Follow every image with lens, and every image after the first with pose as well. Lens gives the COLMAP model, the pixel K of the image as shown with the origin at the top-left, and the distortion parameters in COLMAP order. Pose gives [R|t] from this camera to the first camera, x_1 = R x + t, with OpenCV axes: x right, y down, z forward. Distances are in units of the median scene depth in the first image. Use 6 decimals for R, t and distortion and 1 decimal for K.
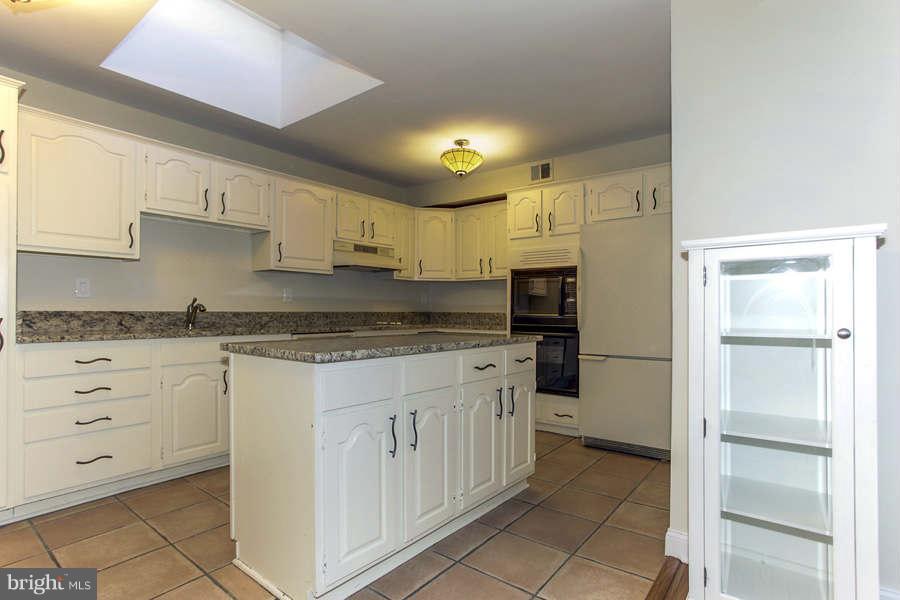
lens RADIAL K [[451.1, 0, 436.2], [0, 451.1, 305.7], [0, 0, 1]] dist [-0.000142, 0.000345]
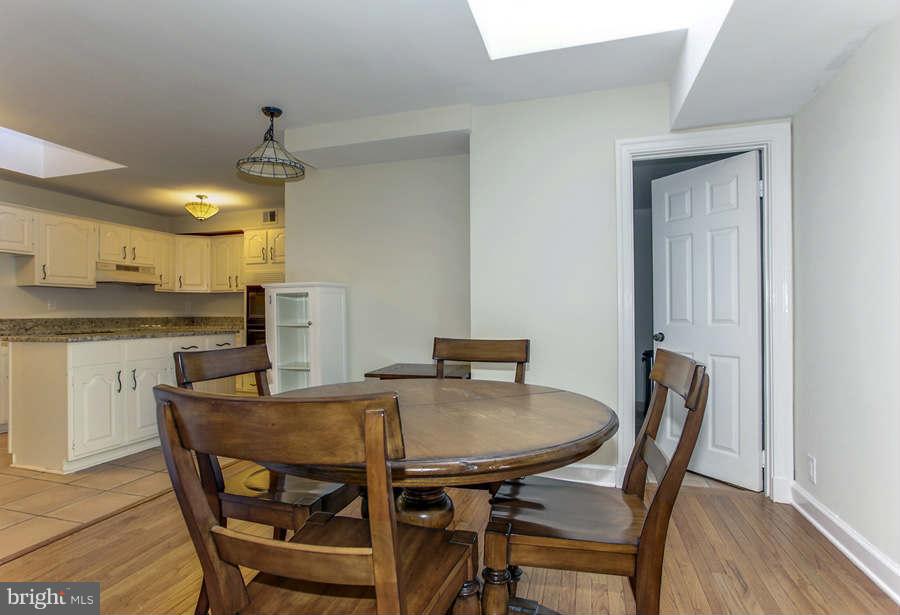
lens RADIAL K [[510.2, 0, 450.0], [0, 510.2, 307.5], [0, 0, 1]] dist [-0.002380, 0.028045]
pose [[0.943867, -0.007660, 0.330238, 0.239101], [0.008724, 0.999960, -0.001740, -0.004175], [-0.330211, 0.004524, 0.943896, -0.706233]]
